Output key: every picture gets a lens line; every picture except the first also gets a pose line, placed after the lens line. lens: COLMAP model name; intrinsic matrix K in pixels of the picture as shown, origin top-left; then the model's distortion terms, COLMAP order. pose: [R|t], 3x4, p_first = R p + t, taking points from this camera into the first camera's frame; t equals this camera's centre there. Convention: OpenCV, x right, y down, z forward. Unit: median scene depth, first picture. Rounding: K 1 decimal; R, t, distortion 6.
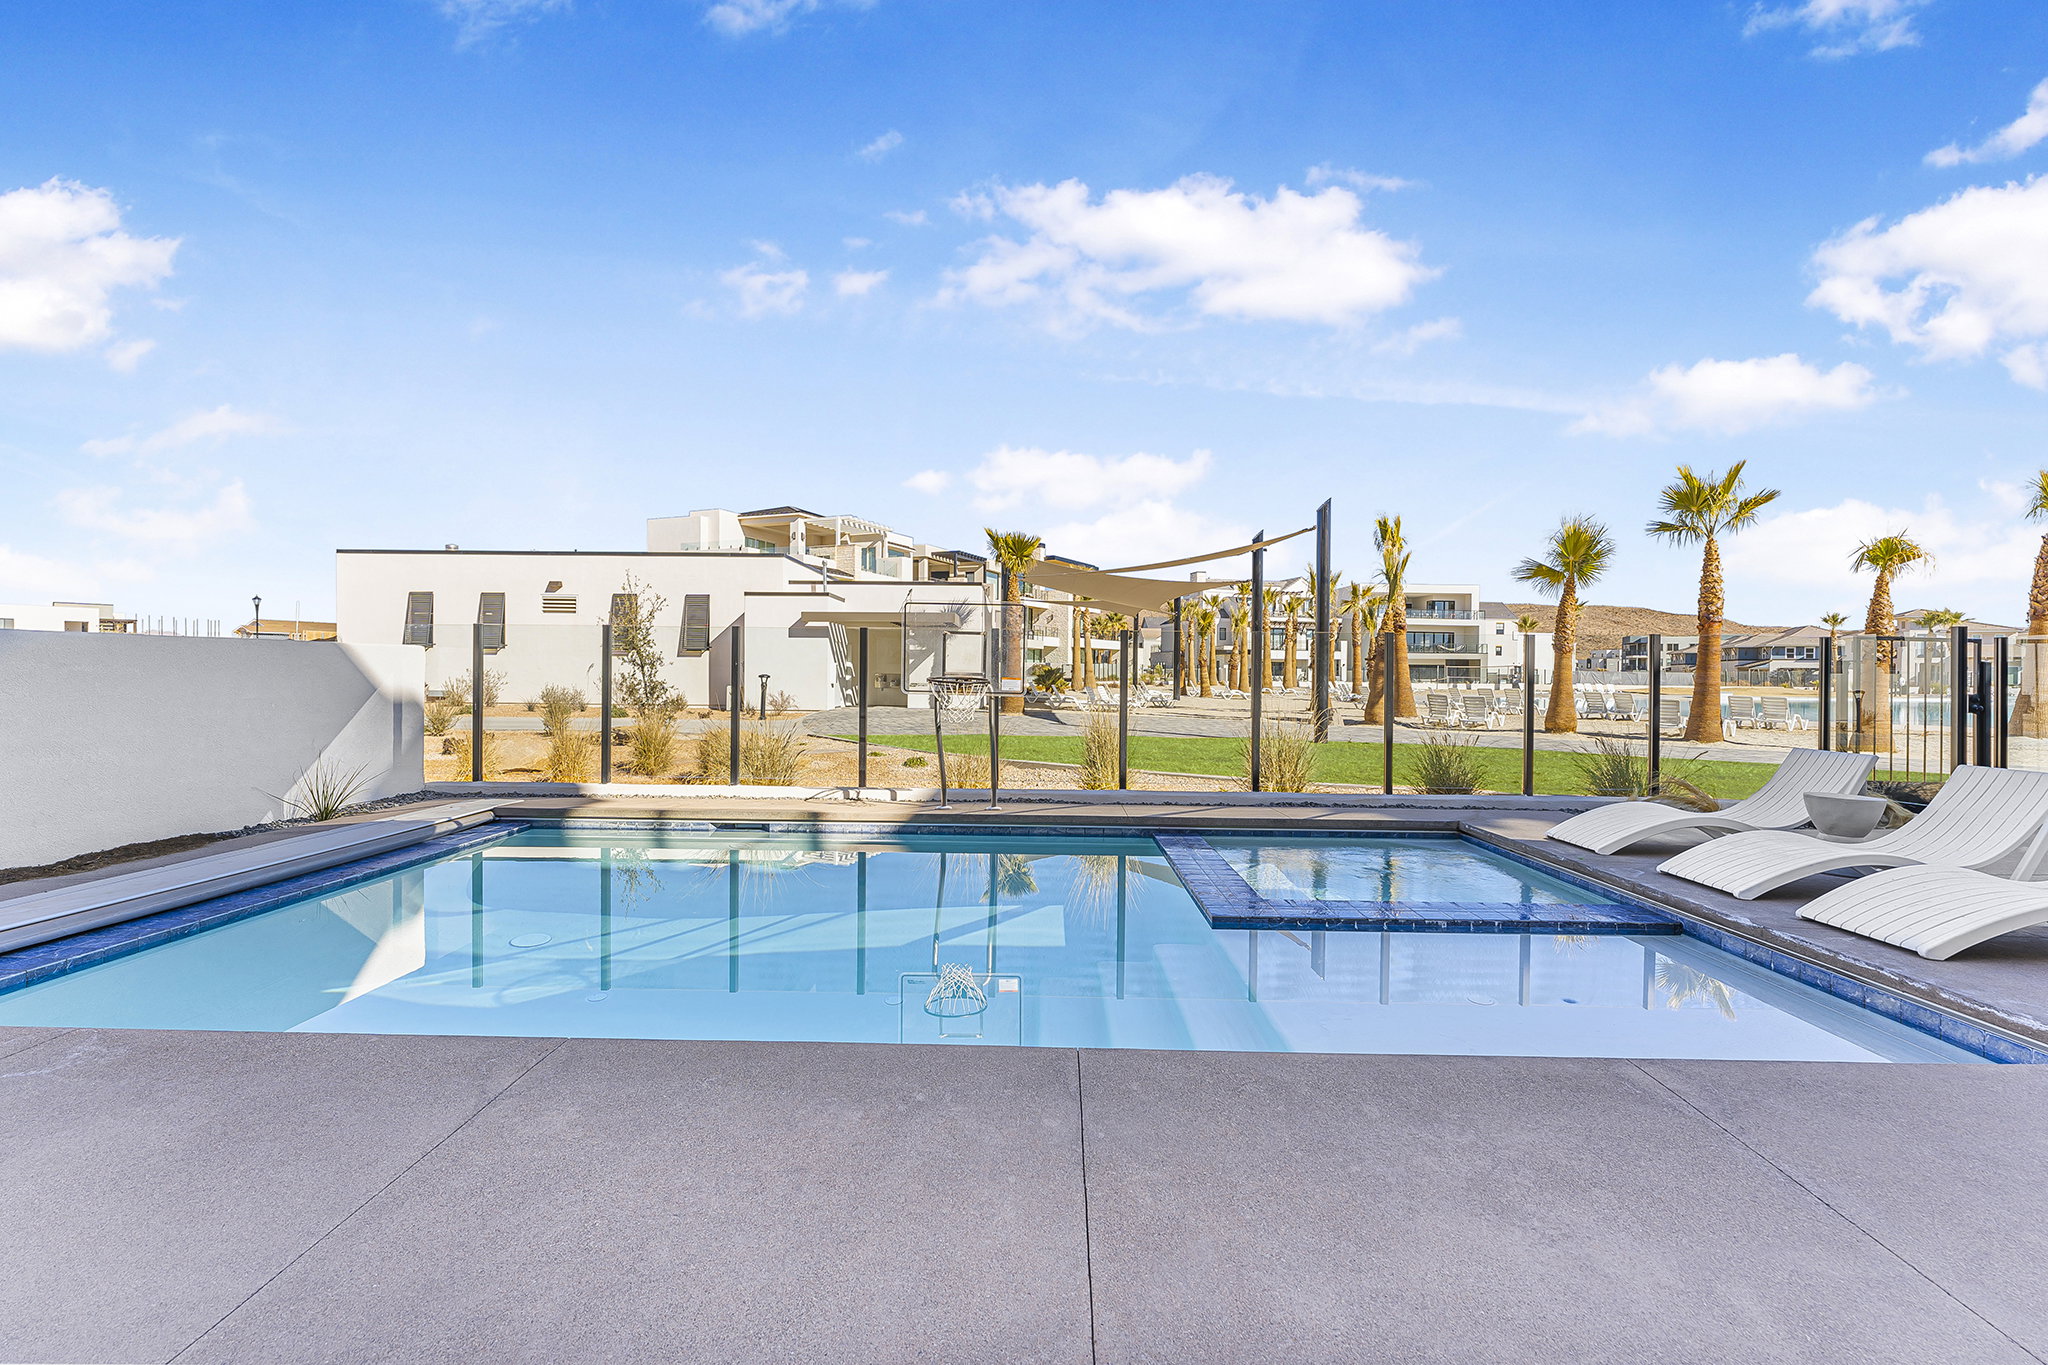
lens RADIAL K [[880.1, 0, 1024.0], [0, 880.1, 682.5], [0, 0, 1]] dist [0.001286, 0.000358]
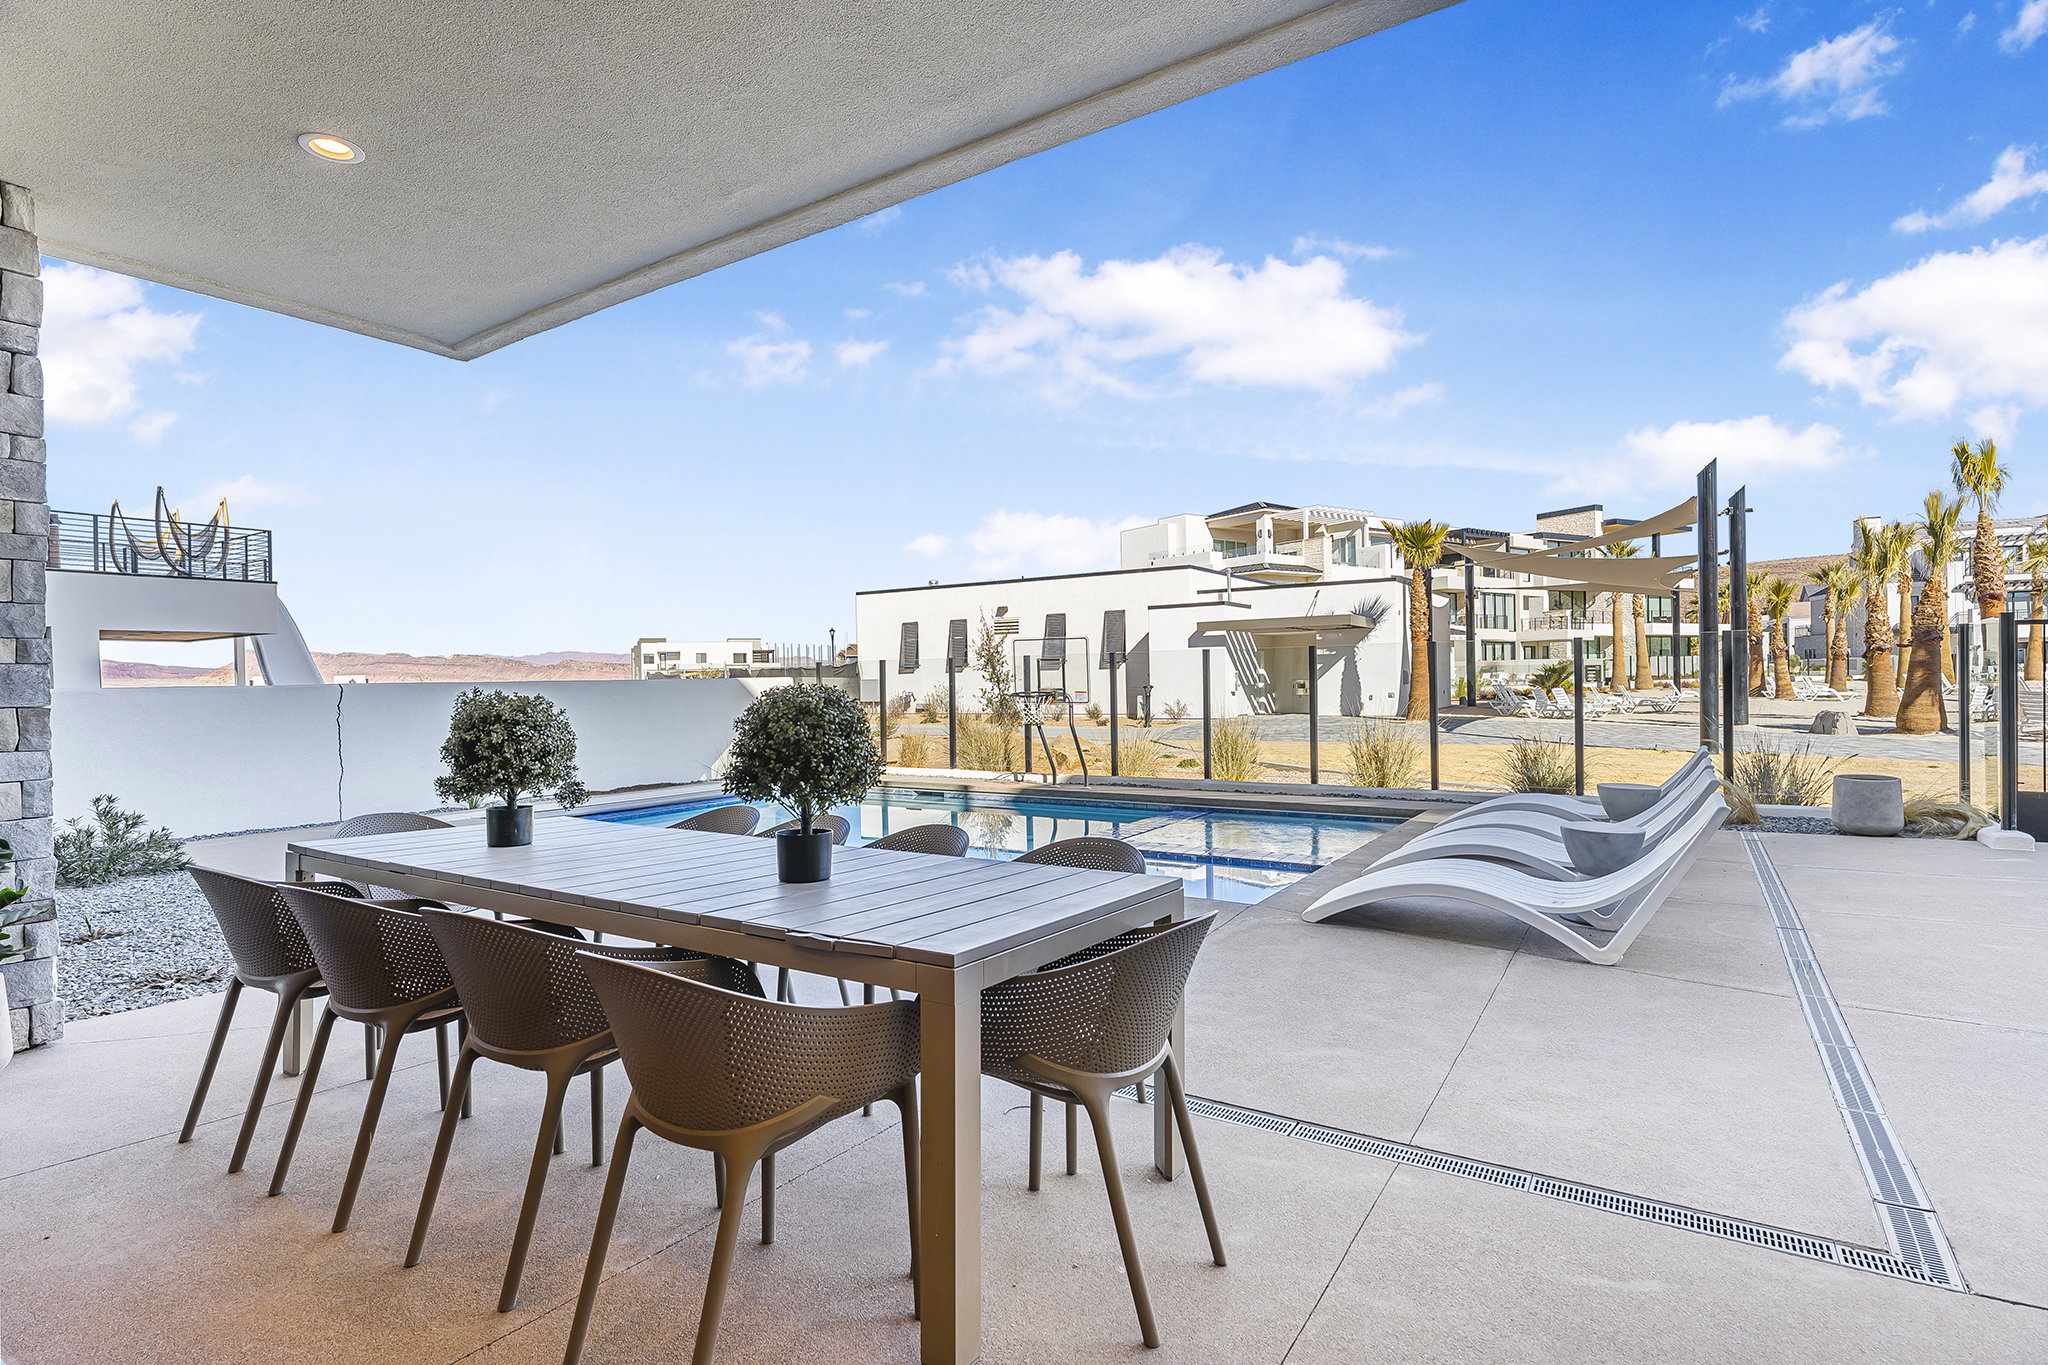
lens RADIAL K [[1006.5, 0, 1024.0], [0, 1006.5, 682.5], [0, 0, 1]] dist [0.000232, 0.000248]
pose [[0.848249, -0.024330, -0.529039, 0.175593], [0.021326, 0.999703, -0.011783, -0.000878], [0.529168, -0.001287, 0.848516, -0.090968]]
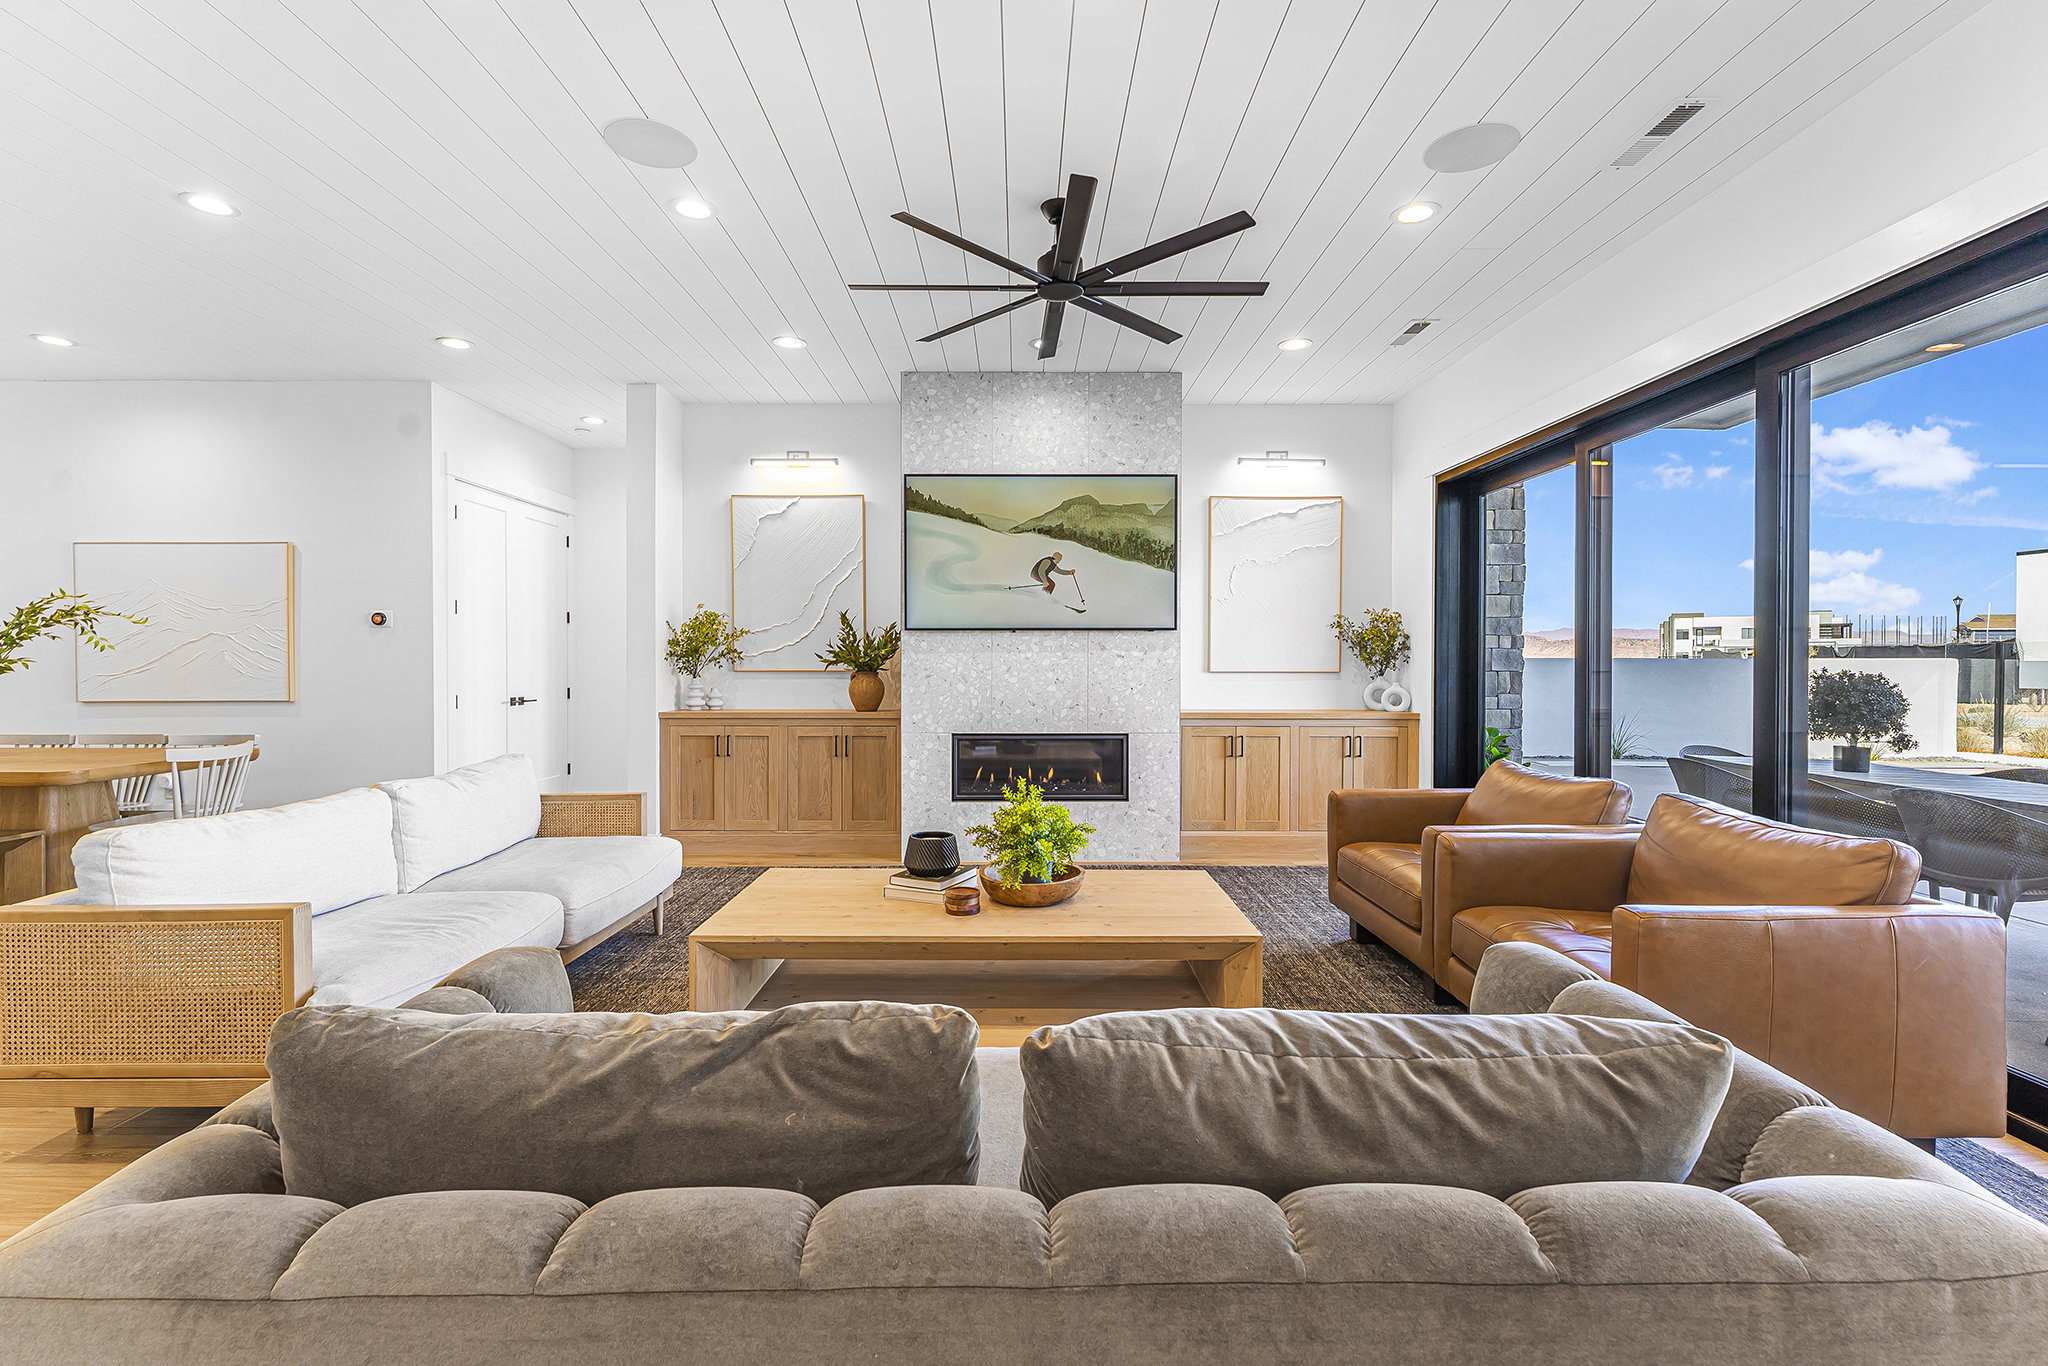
lens RADIAL K [[904.6, 0, 1025.1], [0, 904.6, 673.0], [0, 0, 1]] dist [-0.001903, -0.000344]
pose [[0.028594, 0.003002, -0.999587, 0.215737], [-0.013849, 0.999901, 0.002606, -0.000455], [0.999495, 0.013768, 0.028632, -0.169888]]
